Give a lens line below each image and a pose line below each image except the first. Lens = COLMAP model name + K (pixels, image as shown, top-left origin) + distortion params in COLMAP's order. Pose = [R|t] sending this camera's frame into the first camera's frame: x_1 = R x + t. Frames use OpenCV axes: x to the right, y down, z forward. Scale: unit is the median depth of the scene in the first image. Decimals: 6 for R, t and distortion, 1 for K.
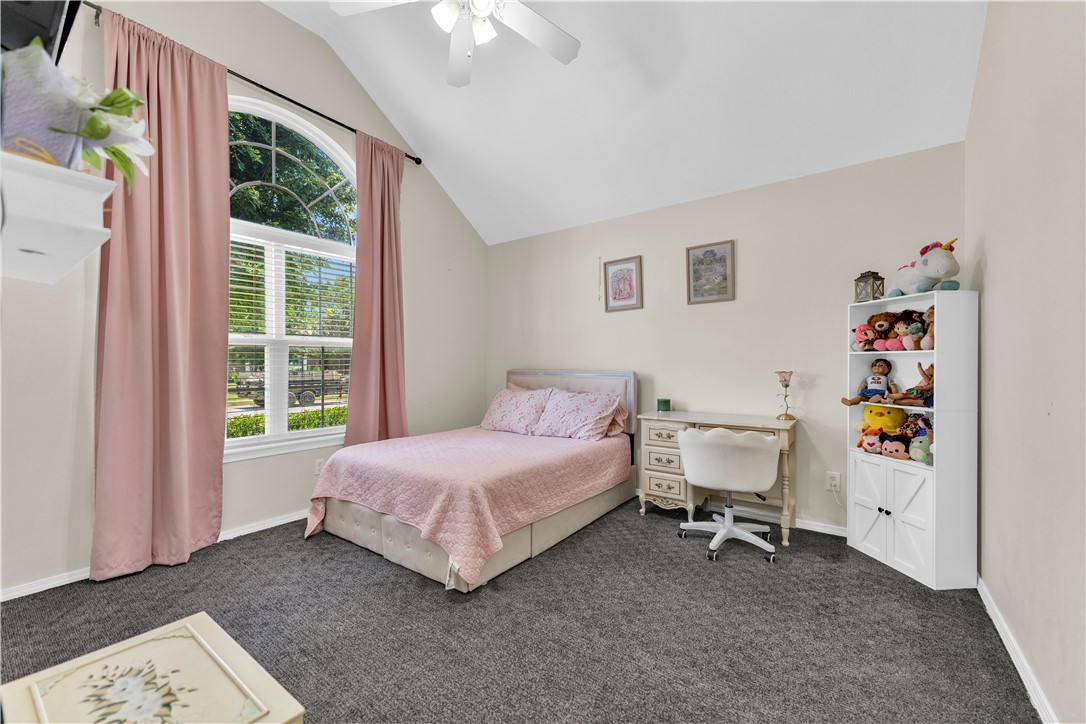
lens RADIAL K [[439.4, 0, 542.5], [0, 439.4, 354.7], [0, 0, 1]] dist [0.001886, 0.000314]
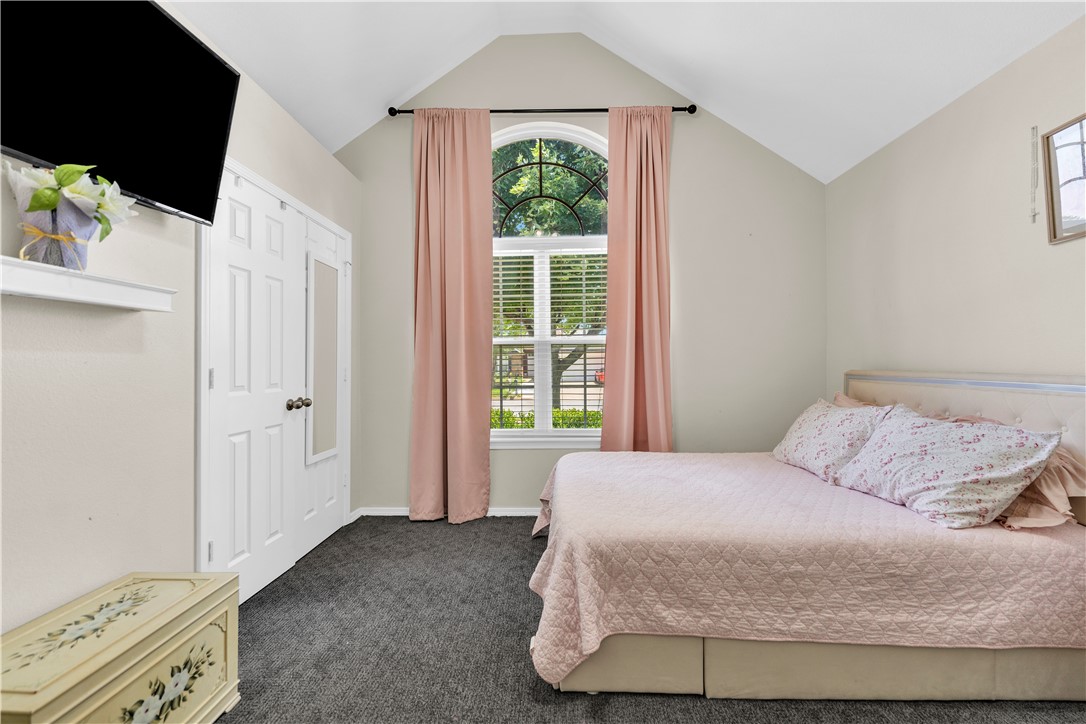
lens RADIAL K [[439.4, 0, 542.5], [0, 439.4, 354.7], [0, 0, 1]] dist [0.001886, 0.000314]
pose [[0.564502, -0.019642, -0.825198, 0.289228], [0.023630, 0.999692, -0.007631, 0.008275], [0.825094, -0.015192, 0.564792, 0.424221]]
